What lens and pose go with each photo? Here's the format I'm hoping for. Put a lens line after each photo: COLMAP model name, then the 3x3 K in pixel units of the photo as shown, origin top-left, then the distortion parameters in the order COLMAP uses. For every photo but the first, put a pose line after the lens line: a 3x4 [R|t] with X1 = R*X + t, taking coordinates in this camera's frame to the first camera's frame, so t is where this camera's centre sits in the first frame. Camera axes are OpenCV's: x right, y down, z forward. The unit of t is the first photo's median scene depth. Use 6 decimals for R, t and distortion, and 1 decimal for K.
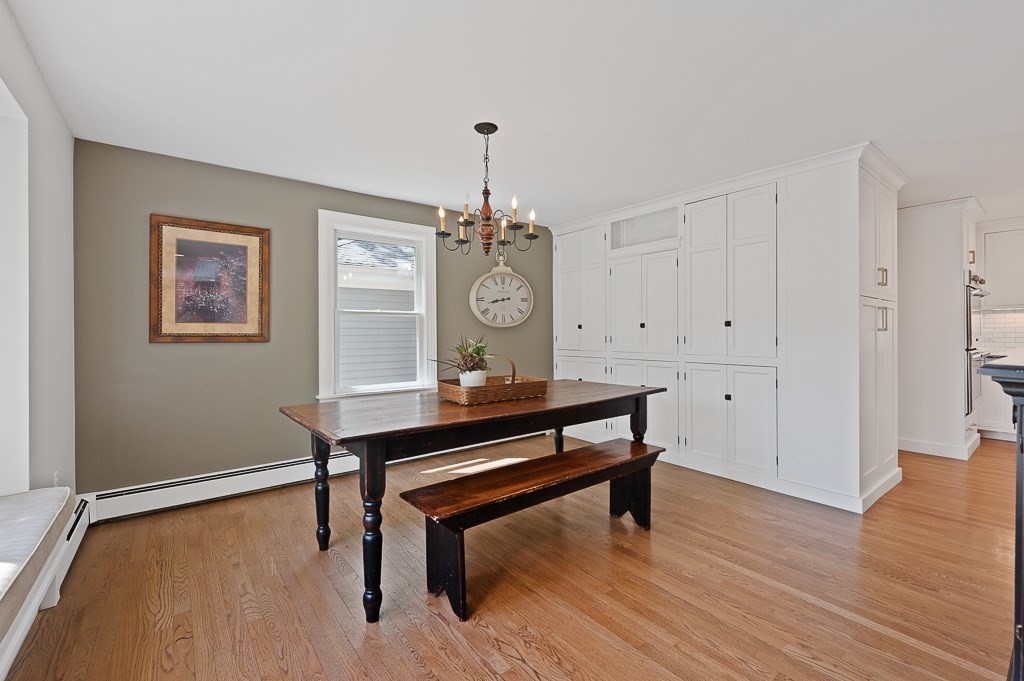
lens RADIAL K [[439.4, 0, 513.9], [0, 439.4, 333.1], [0, 0, 1]] dist [0.001684, -0.005239]
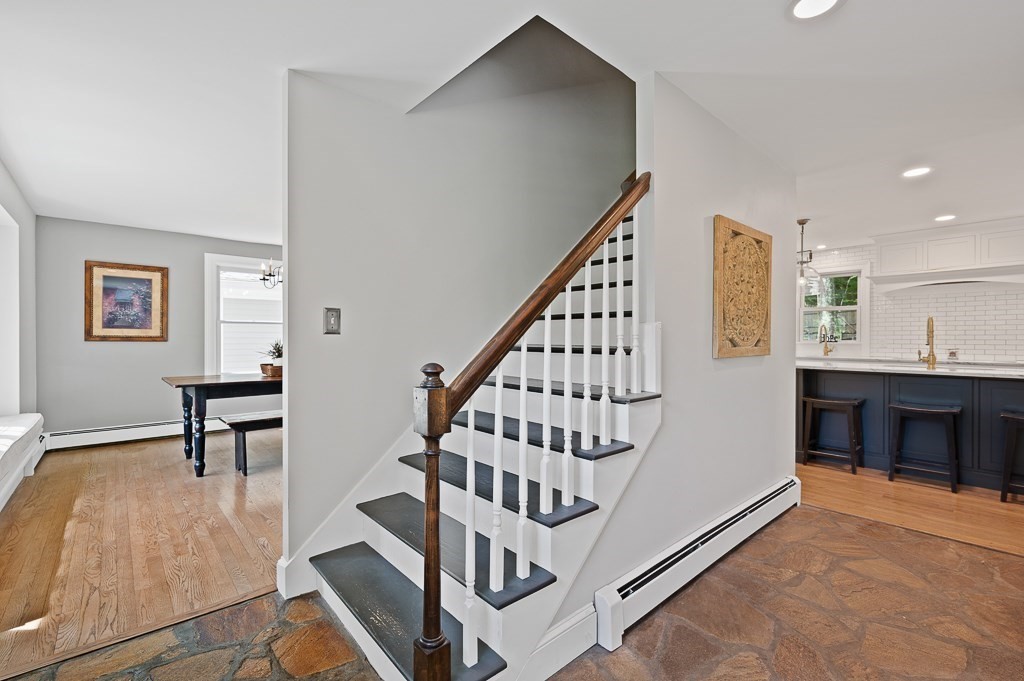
lens RADIAL K [[449.8, 0, 512.0], [0, 449.8, 340.5], [0, 0, 1]] dist [-0.003689, -0.000631]
pose [[0.997725, 0.006032, 0.067139, 0.564558], [-0.006385, 0.999967, 0.005040, 0.001959], [-0.067106, -0.005457, 0.997731, -0.674807]]
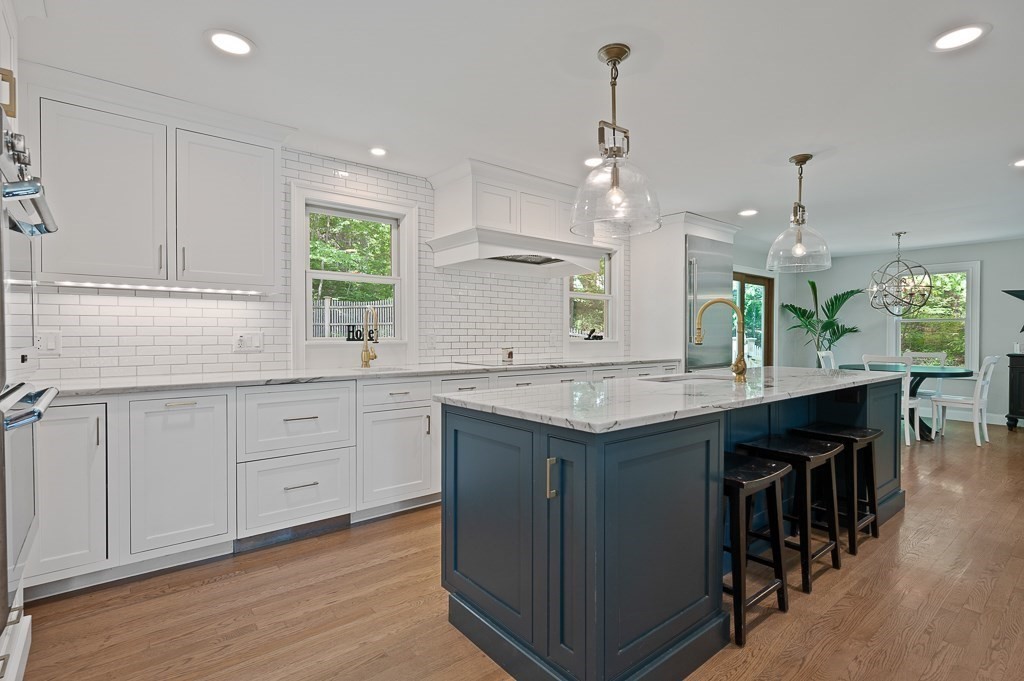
lens RADIAL K [[497.2, 0, 512.8], [0, 497.2, 337.9], [0, 0, 1]] dist [0.002112, 0.000526]
pose [[-0.024488, -0.006021, 0.999682, 0.933949], [-0.000461, 0.999982, 0.006011, -0.004537], [-0.999700, -0.000314, -0.024491, 0.885668]]
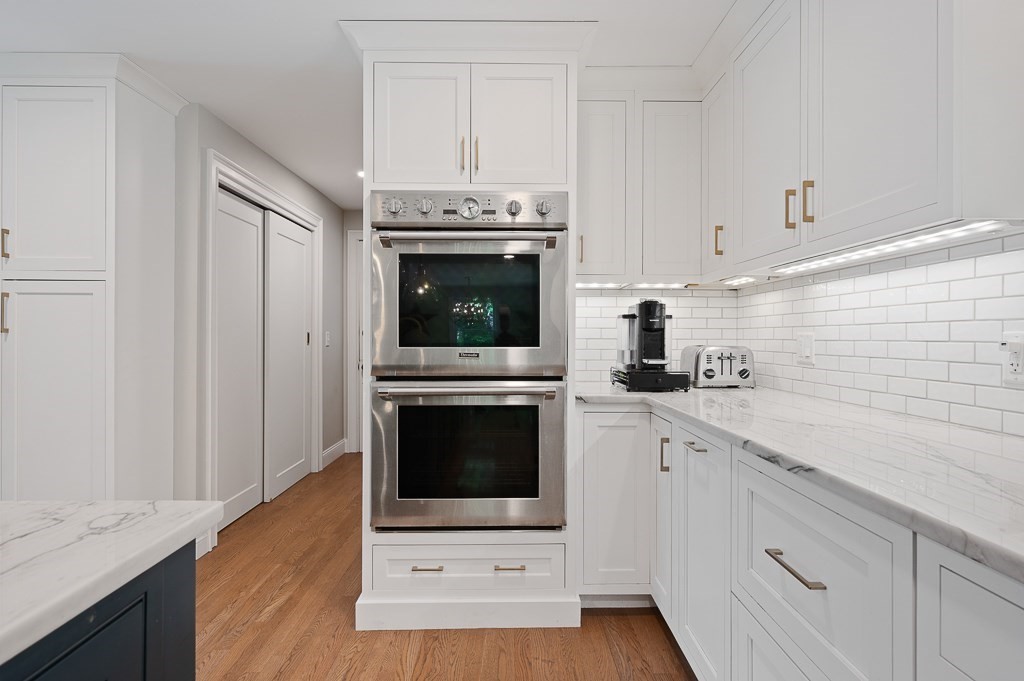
lens RADIAL K [[535.8, 0, 513.2], [0, 535.8, 338.4], [0, 0, 1]] dist [-0.002404, -0.000217]
pose [[0.798273, 0.007393, -0.602251, 1.883884], [-0.006359, 0.999972, 0.003847, -0.004456], [0.602263, 0.000758, 0.798298, 0.852976]]
